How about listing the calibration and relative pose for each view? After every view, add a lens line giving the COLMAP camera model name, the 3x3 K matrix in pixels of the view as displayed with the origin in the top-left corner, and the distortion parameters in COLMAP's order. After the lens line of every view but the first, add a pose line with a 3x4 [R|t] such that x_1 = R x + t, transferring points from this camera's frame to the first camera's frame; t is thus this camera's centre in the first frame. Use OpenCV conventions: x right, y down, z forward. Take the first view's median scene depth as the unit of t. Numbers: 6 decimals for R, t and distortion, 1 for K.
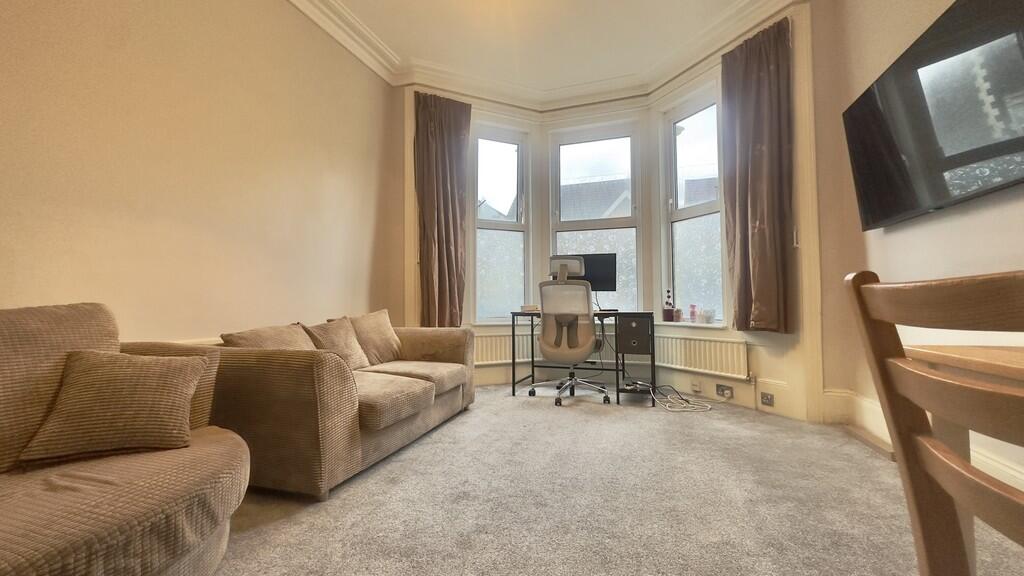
lens RADIAL K [[408.0, 0, 510.6], [0, 408.0, 287.7], [0, 0, 1]] dist [-0.001663, -0.000234]
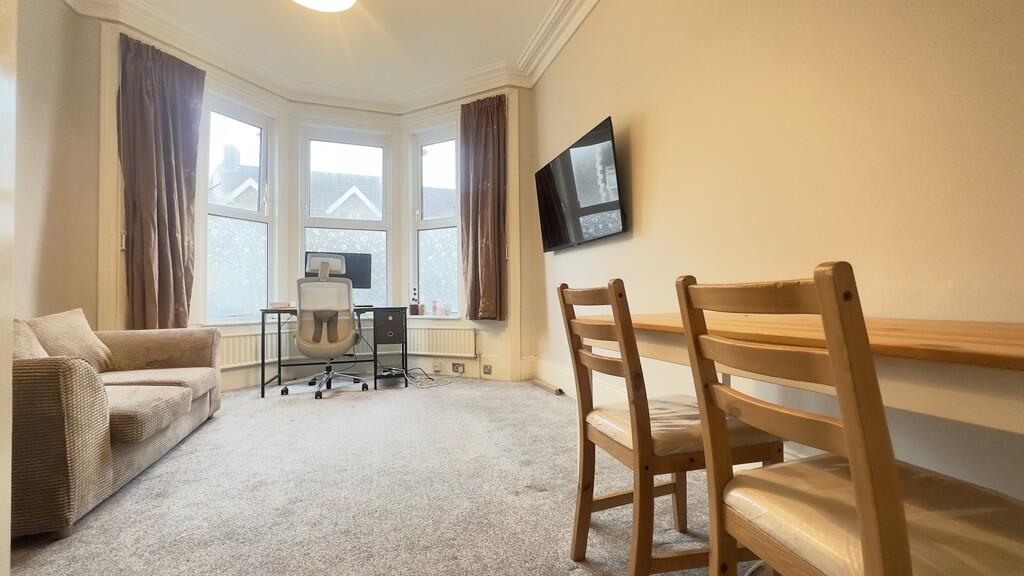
lens RADIAL K [[408.0, 0, 510.6], [0, 408.0, 287.7], [0, 0, 1]] dist [-0.001663, -0.000234]
pose [[0.790582, 0.013348, 0.612210, -0.132385], [-0.017968, 0.999838, 0.001404, -0.002626], [-0.612092, -0.012110, 0.790694, -0.109358]]
